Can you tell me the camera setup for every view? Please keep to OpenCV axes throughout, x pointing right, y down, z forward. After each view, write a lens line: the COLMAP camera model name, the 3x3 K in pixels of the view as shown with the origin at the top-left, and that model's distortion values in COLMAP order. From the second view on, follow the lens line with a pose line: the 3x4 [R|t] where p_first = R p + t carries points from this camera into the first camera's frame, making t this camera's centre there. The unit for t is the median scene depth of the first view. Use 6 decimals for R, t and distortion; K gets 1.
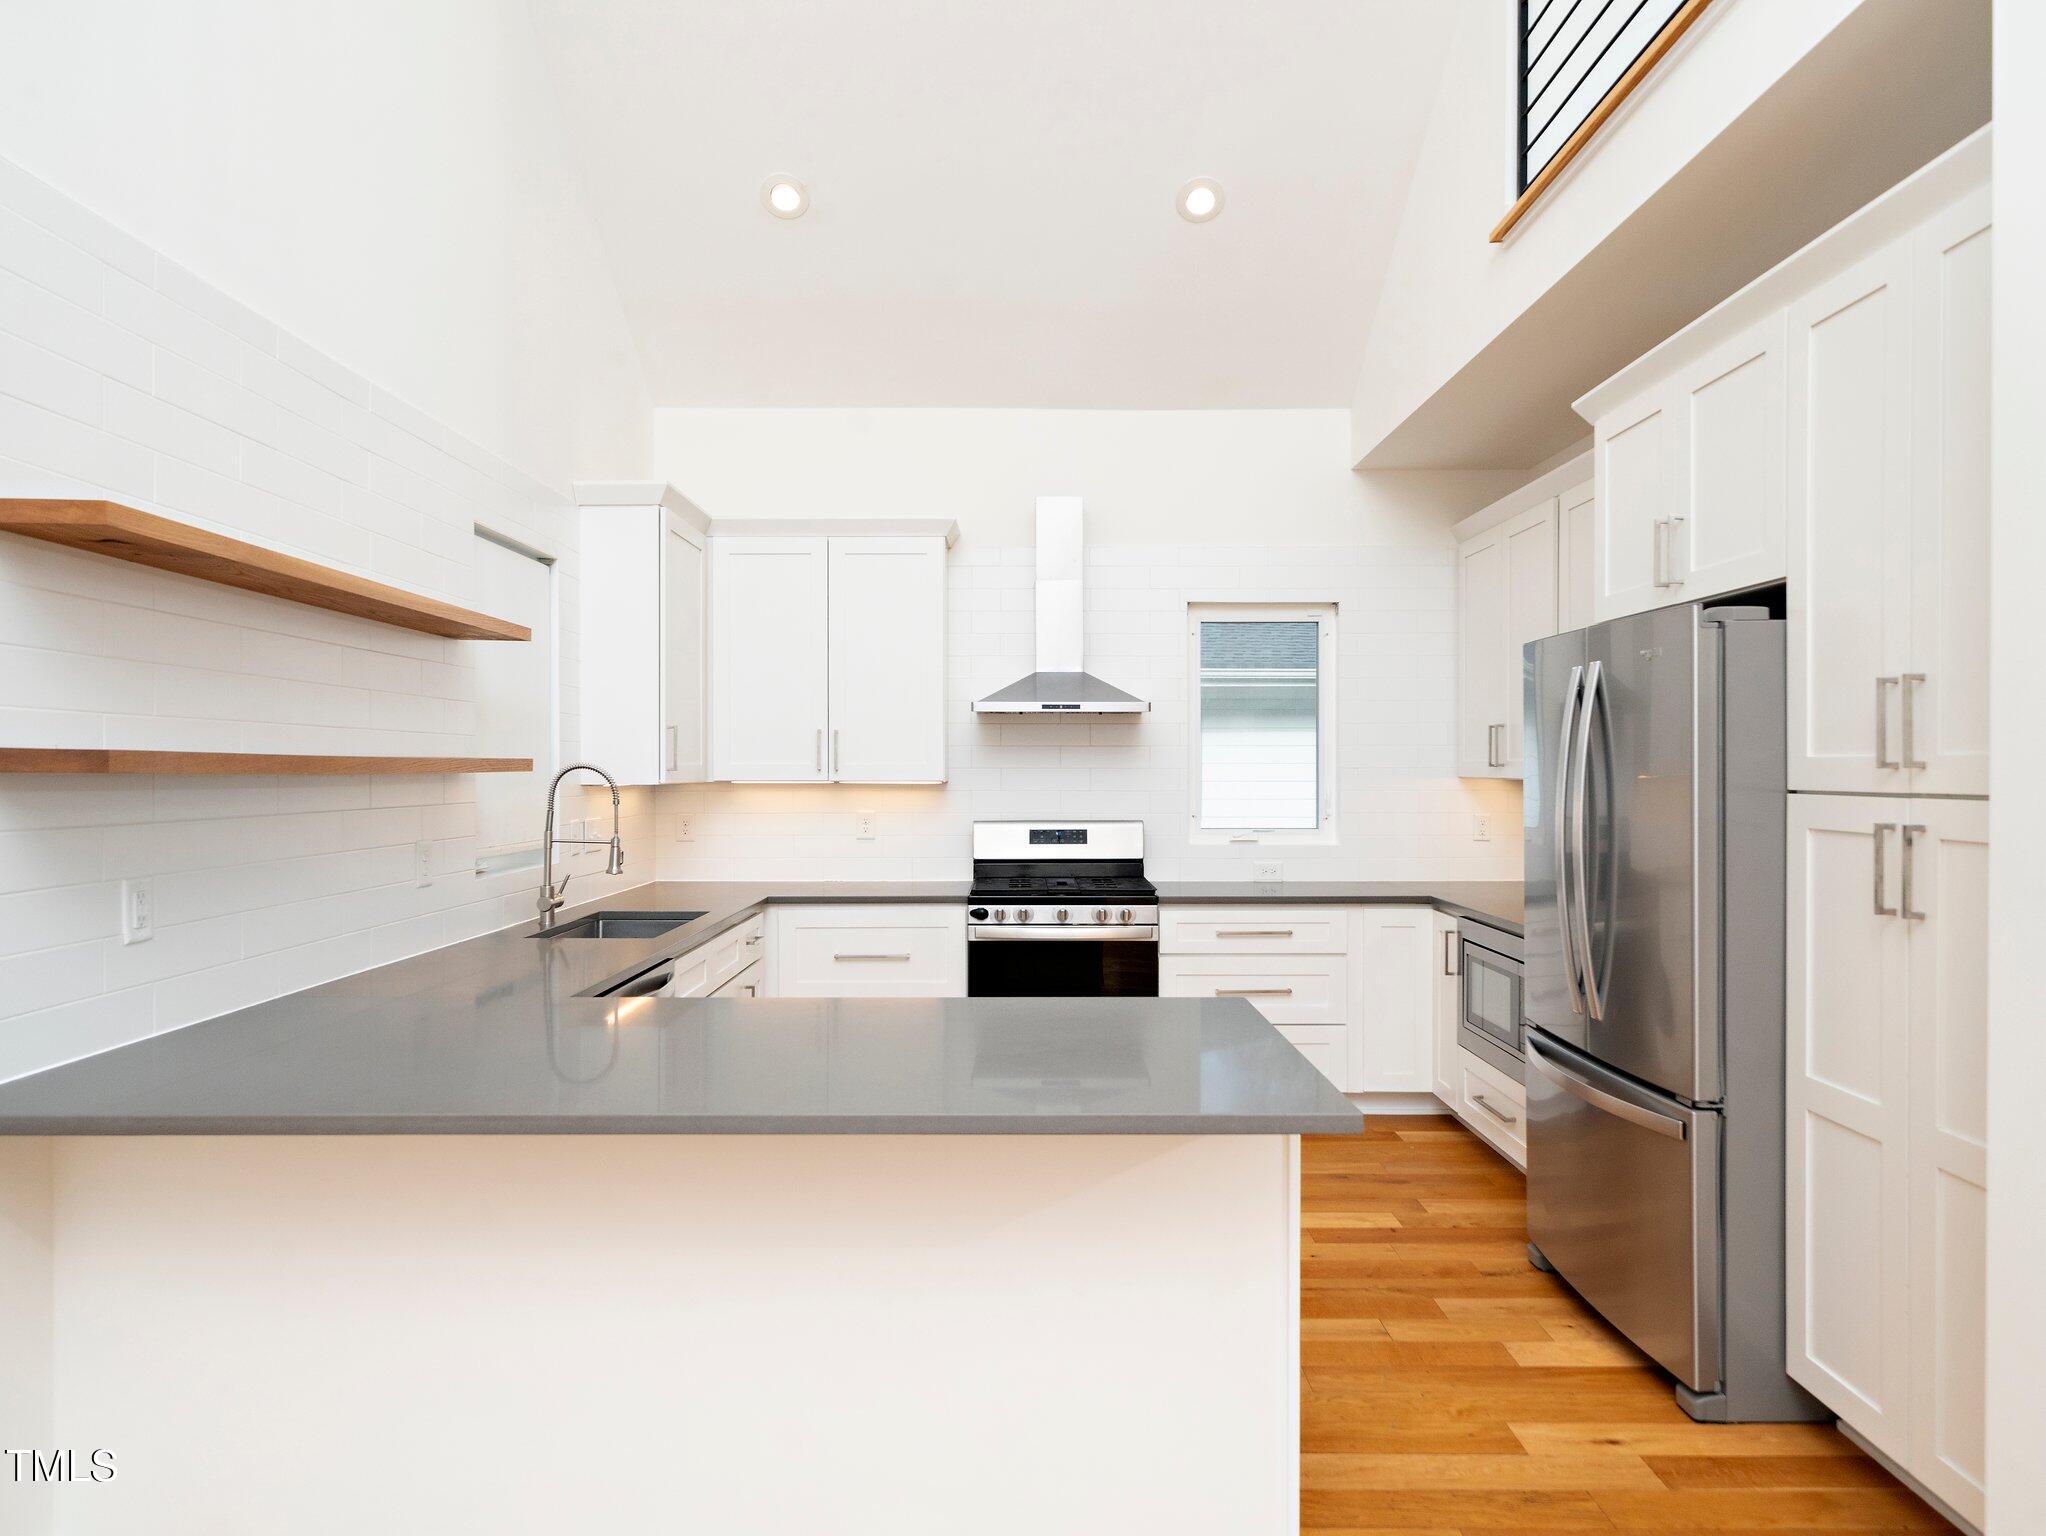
lens RADIAL K [[1257.6, 0, 1022.1], [0, 1257.6, 770.1], [0, 0, 1]] dist [0.008193, -0.000807]
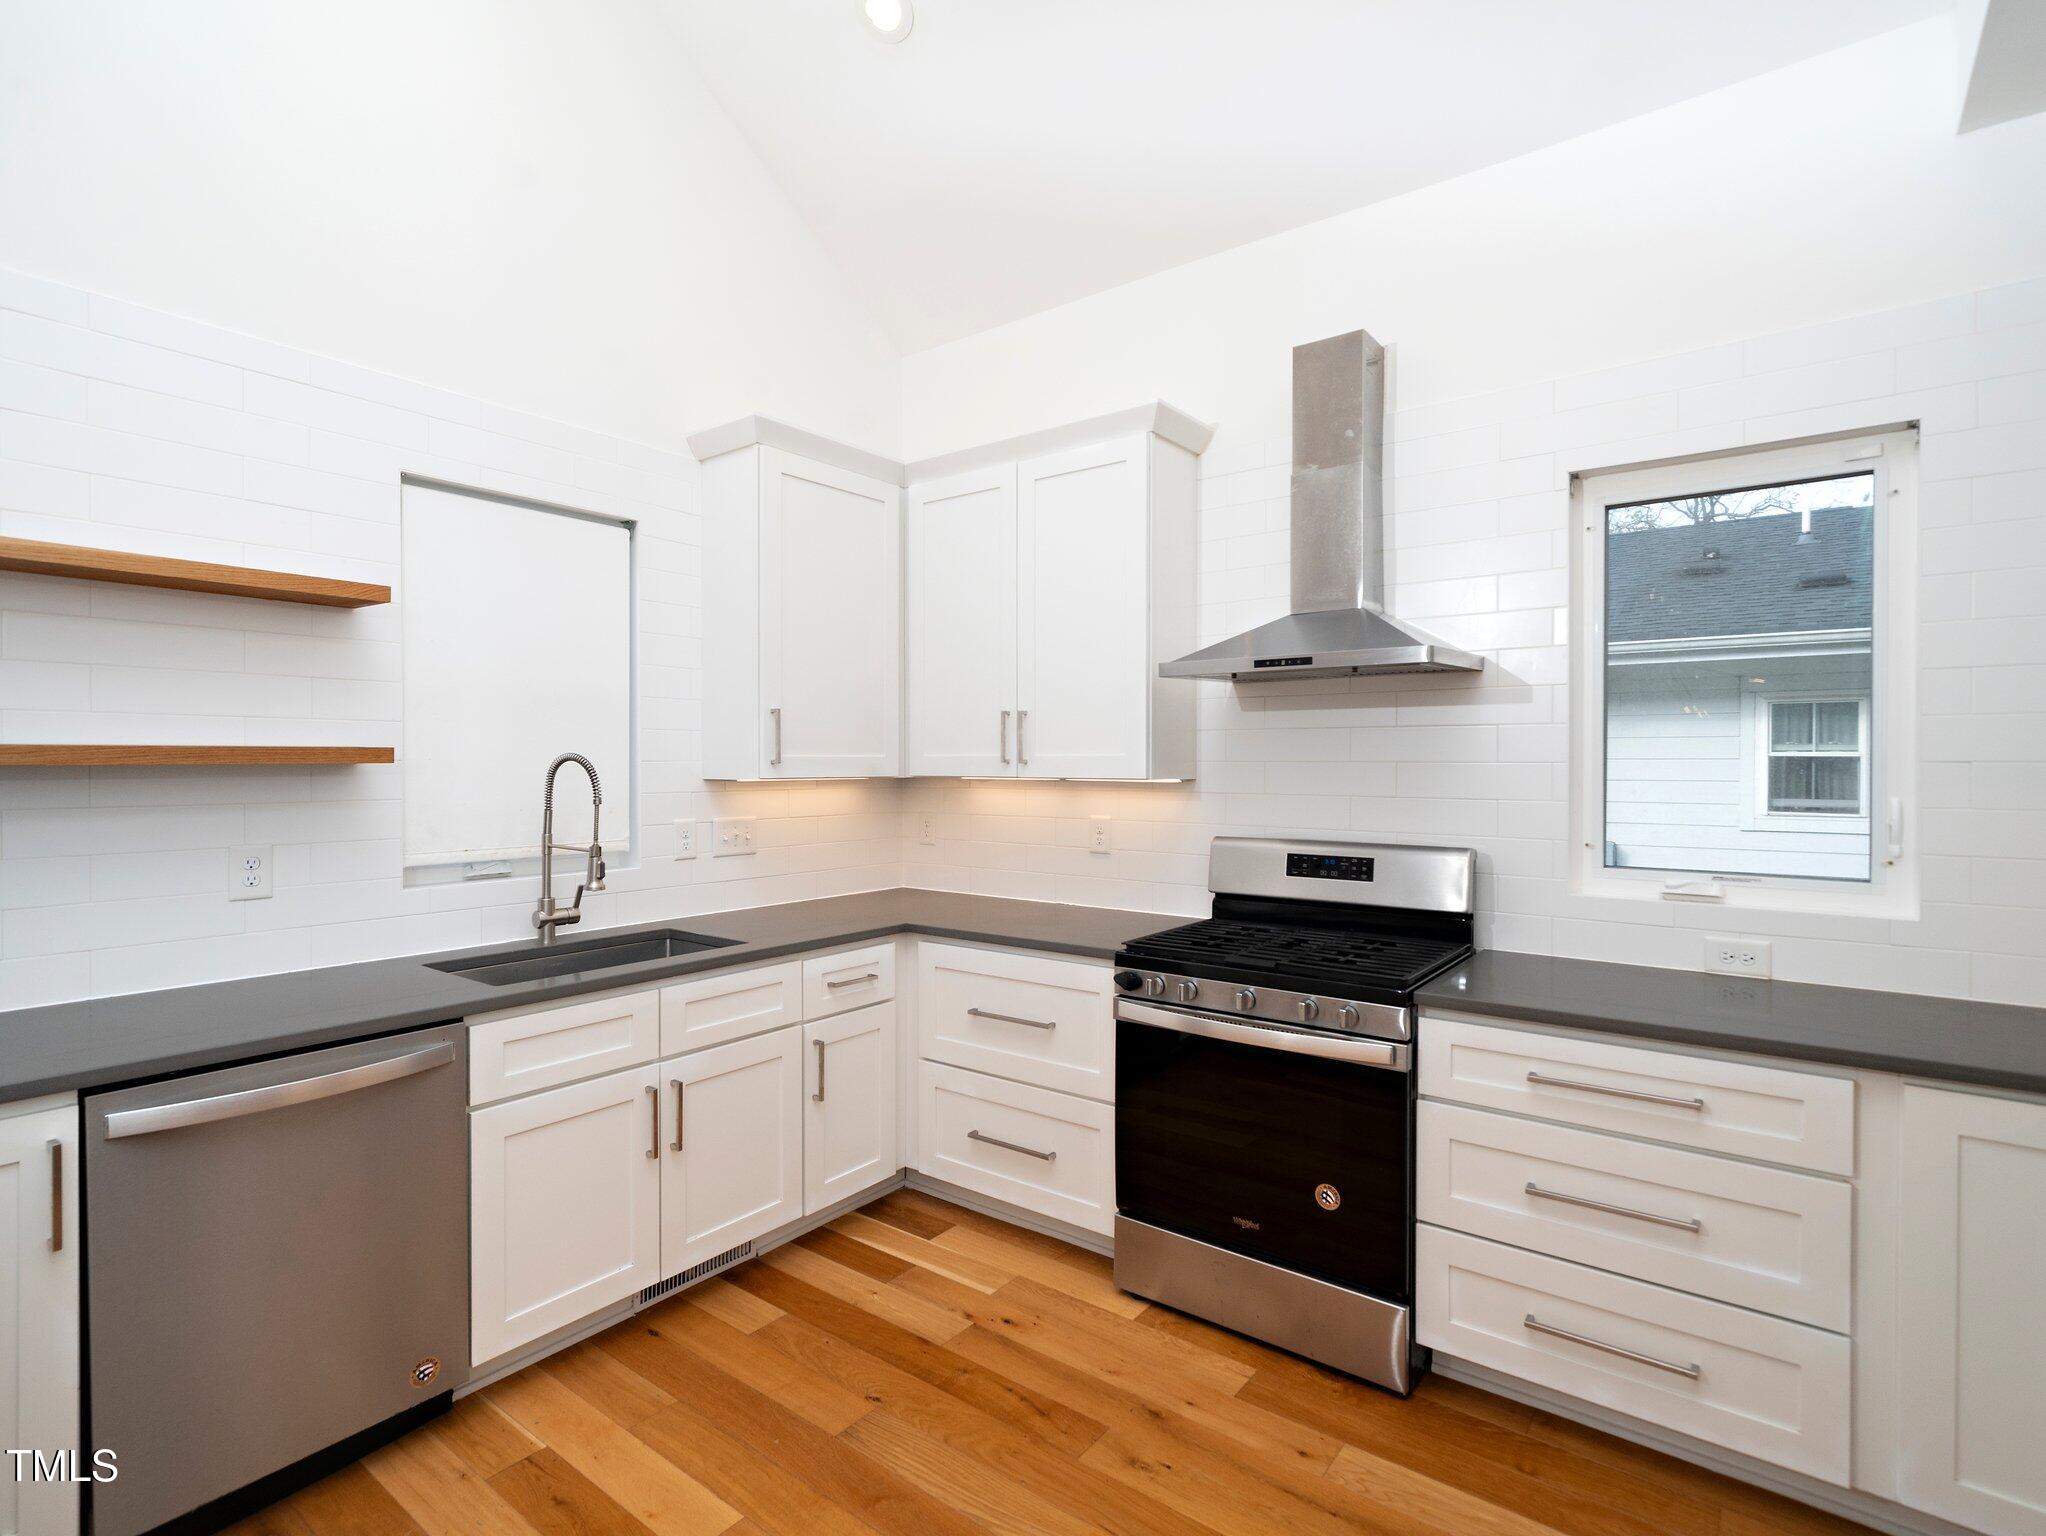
lens RADIAL K [[1021.6, 0, 1022.1], [0, 1021.6, 764.4], [0, 0, 1]] dist [0.002710, -0.000203]
pose [[0.793937, 0.001123, -0.608000, 0.243737], [-0.001732, 0.999998, -0.000414, 0.000804], [0.607998, 0.001381, 0.793937, 0.535484]]
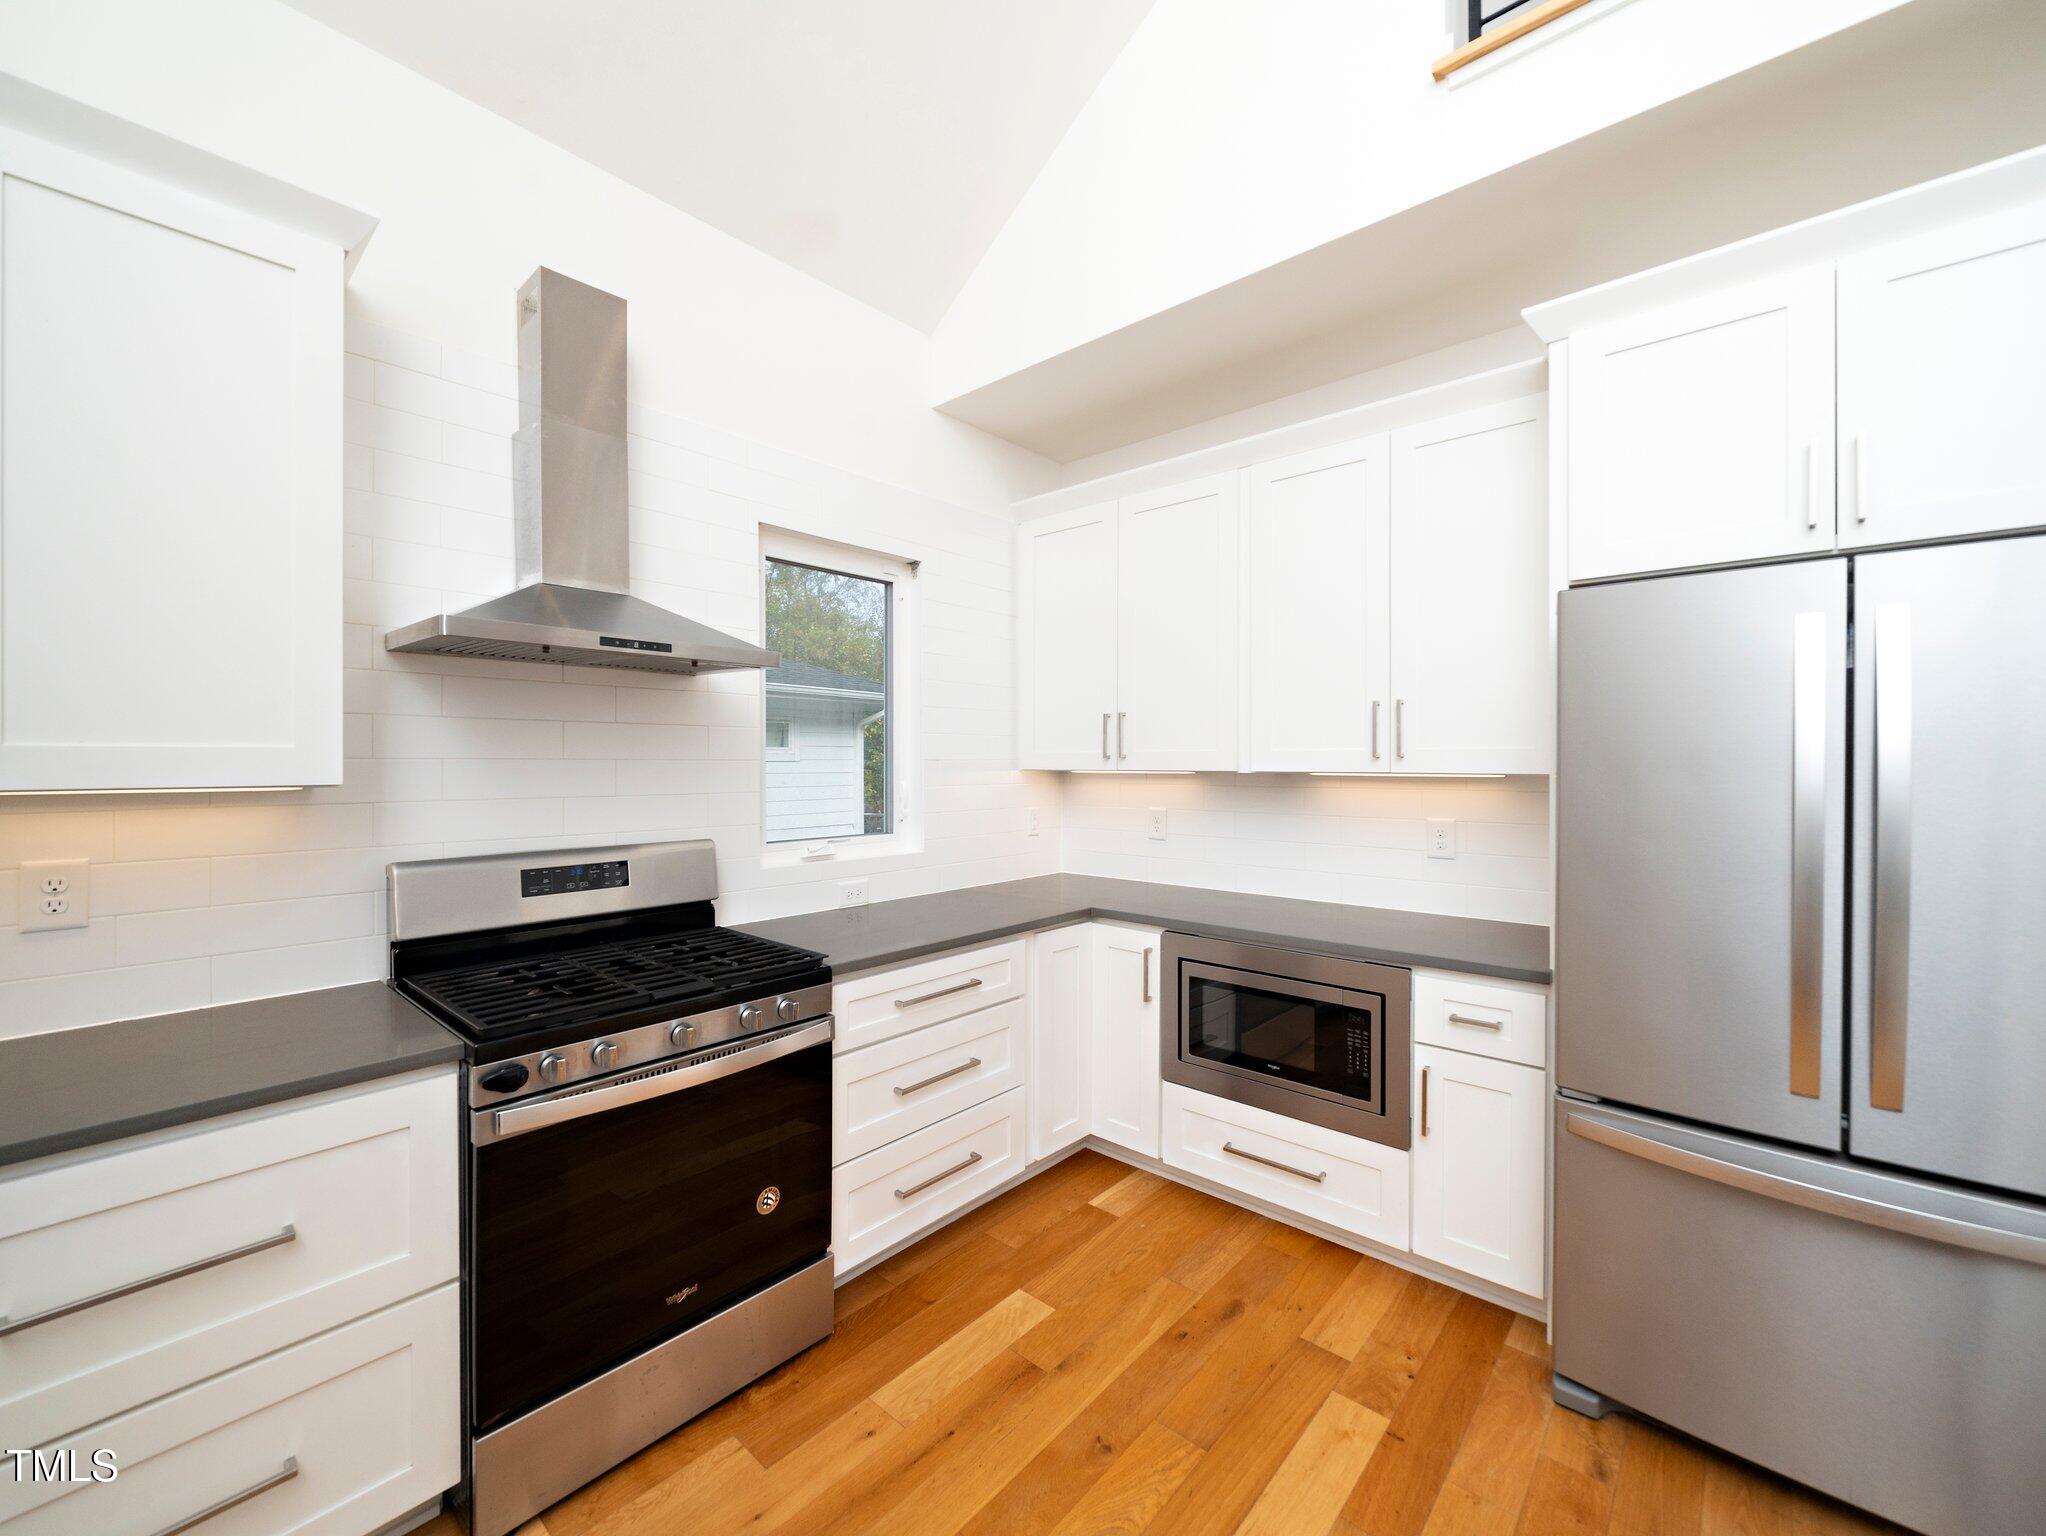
lens RADIAL K [[829.5, 0, 1031.8], [0, 829.5, 759.7], [0, 0, 1]] dist [0.003421, -0.000061]
pose [[0.657573, 0.001404, 0.753390, -0.132347], [0.002873, 0.999986, -0.004371, 0.001653], [-0.753386, 0.005038, 0.657560, 0.654616]]
